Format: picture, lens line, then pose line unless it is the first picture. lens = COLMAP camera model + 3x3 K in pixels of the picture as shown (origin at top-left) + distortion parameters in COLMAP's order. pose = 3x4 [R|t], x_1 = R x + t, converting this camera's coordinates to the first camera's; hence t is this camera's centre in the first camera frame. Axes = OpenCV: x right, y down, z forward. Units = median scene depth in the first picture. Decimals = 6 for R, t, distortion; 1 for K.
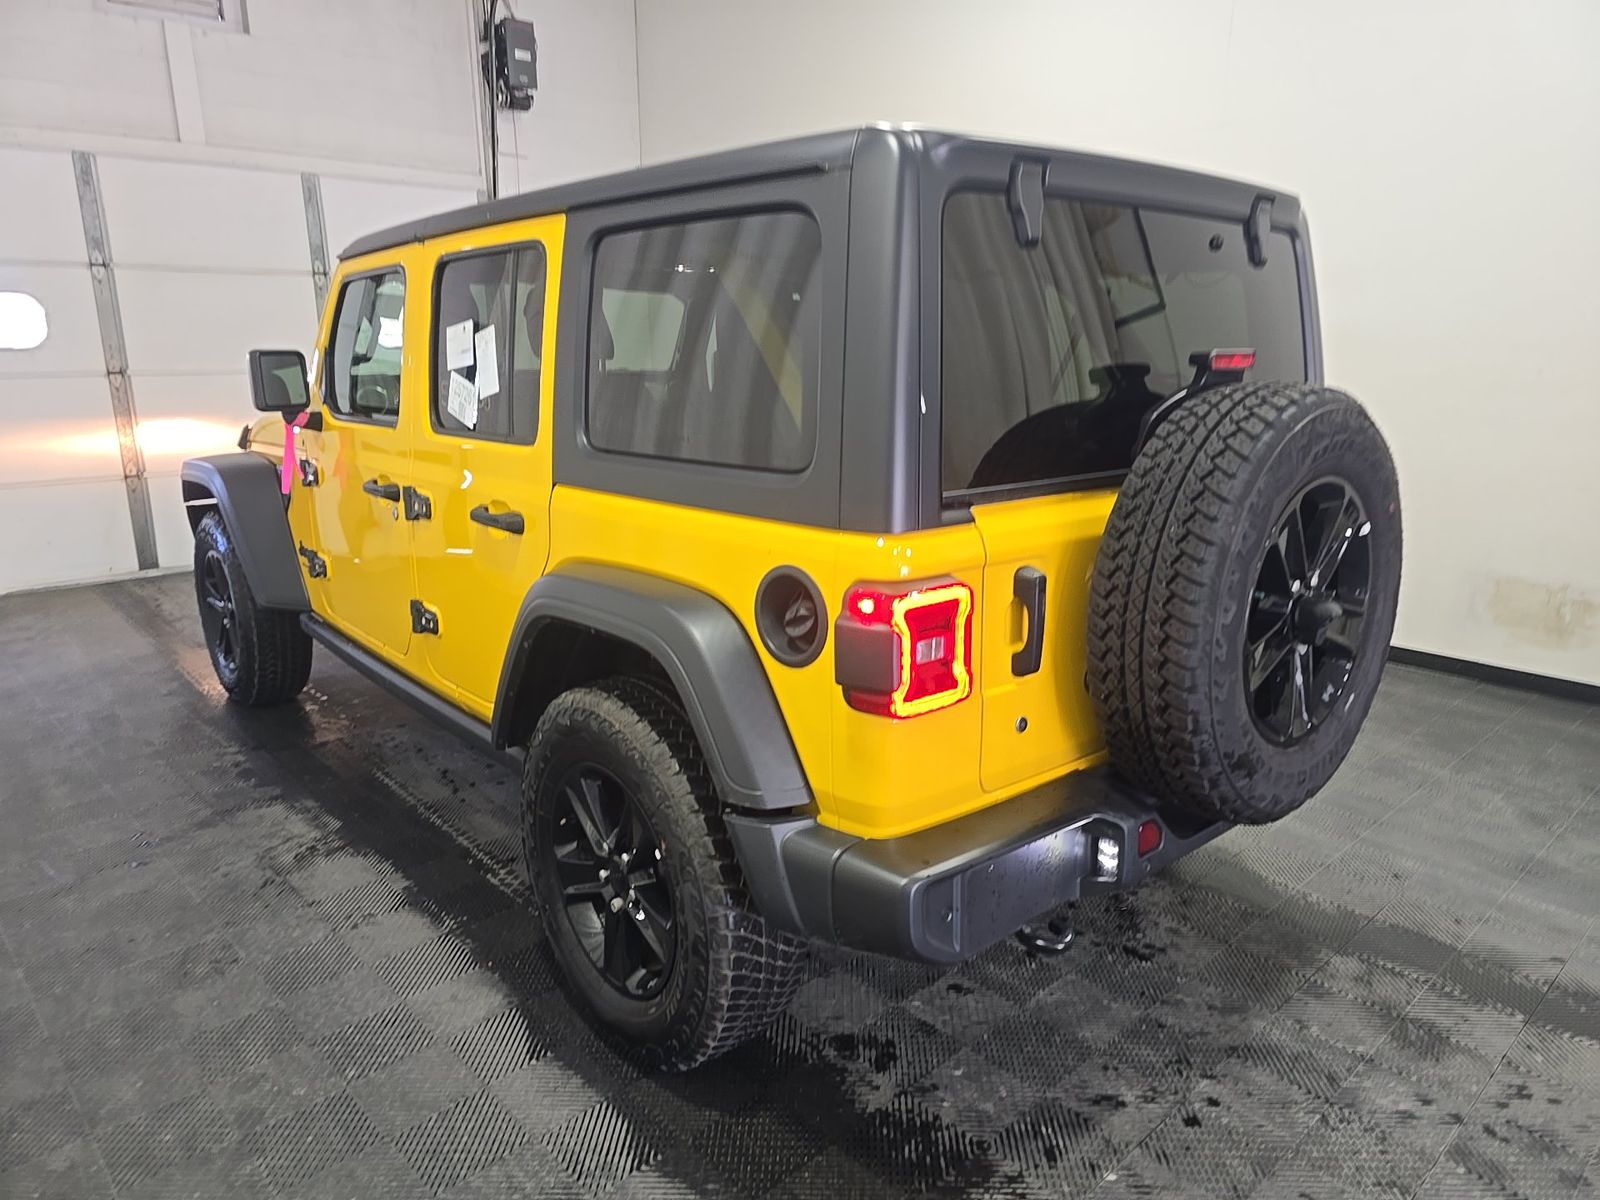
lens RADIAL K [[1123.7, 0, 800.0], [0, 1123.7, 600.0], [0, 0, 1]] dist [-0.010580, -0.004898]
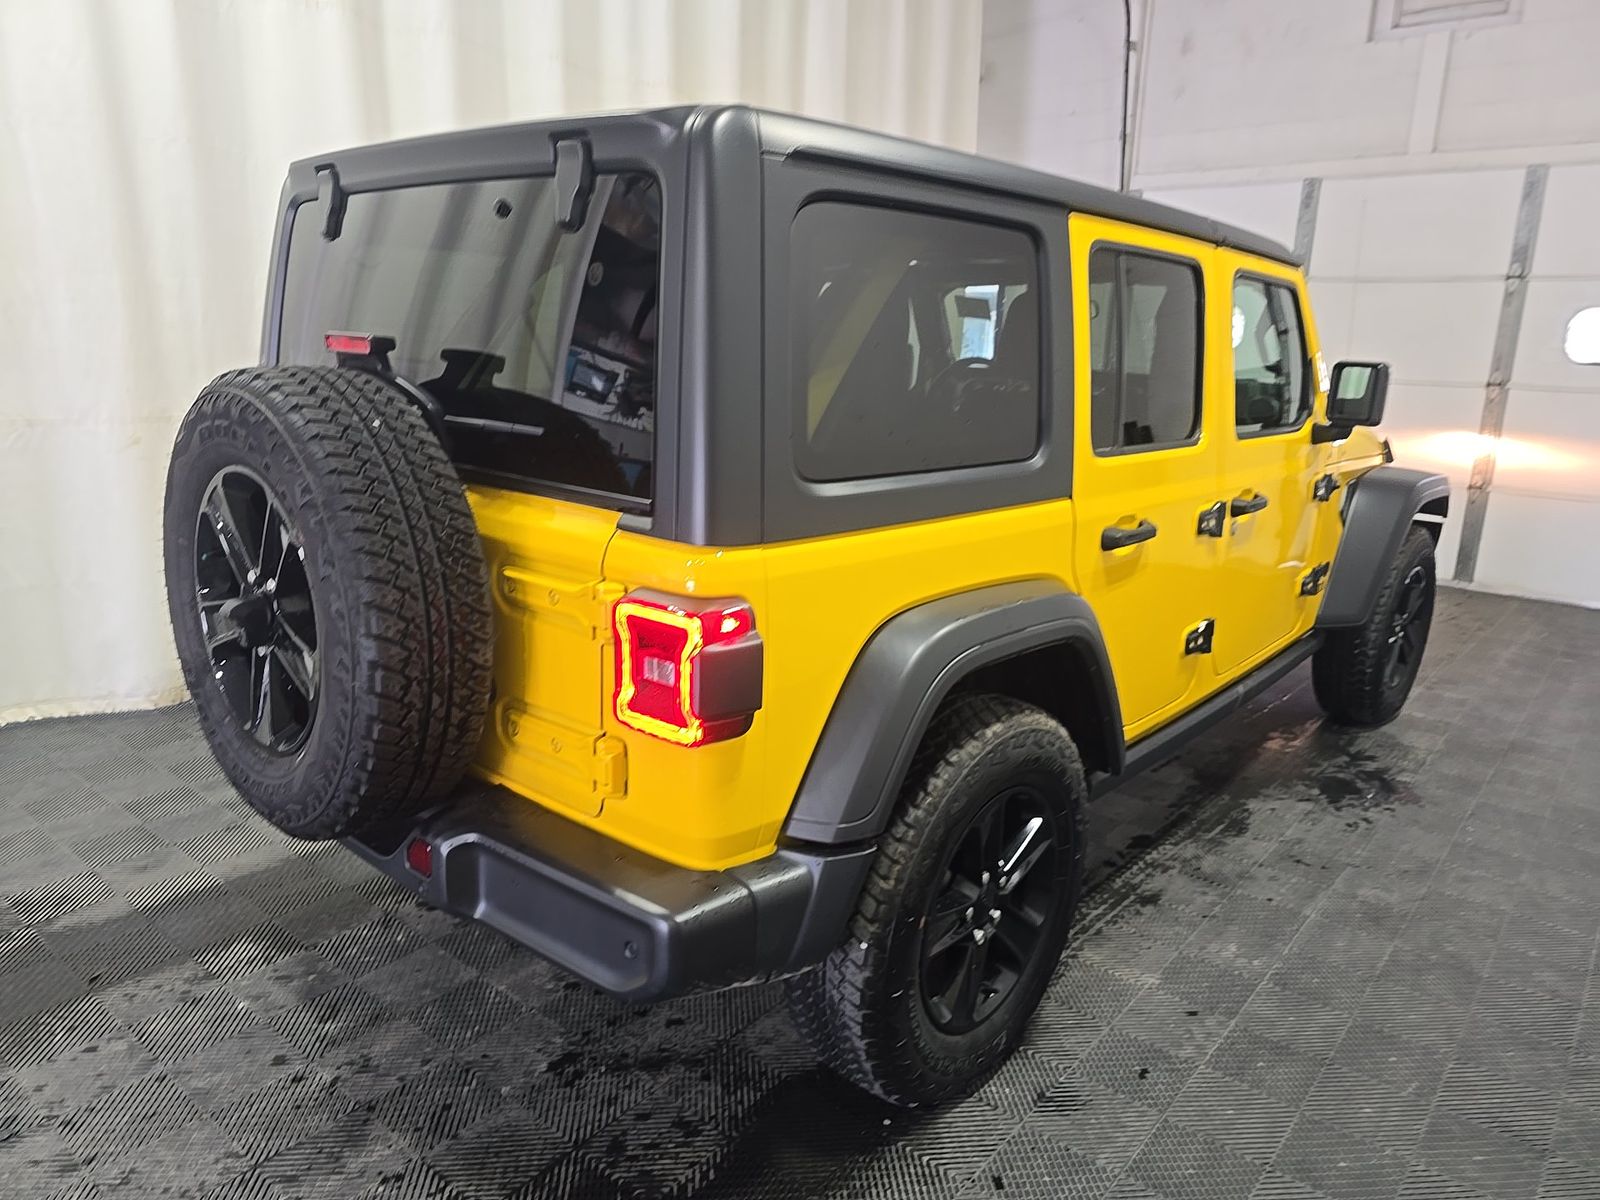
lens RADIAL K [[1056.4, 0, 796.2], [0, 1056.4, 626.7], [0, 0, 1]] dist [-0.003076, -0.000194]
pose [[0.115608, 0.267843, -0.956501, 0.934316], [-0.244969, 0.940902, 0.233866, -0.217563], [0.962613, 0.207277, 0.174389, 0.889363]]
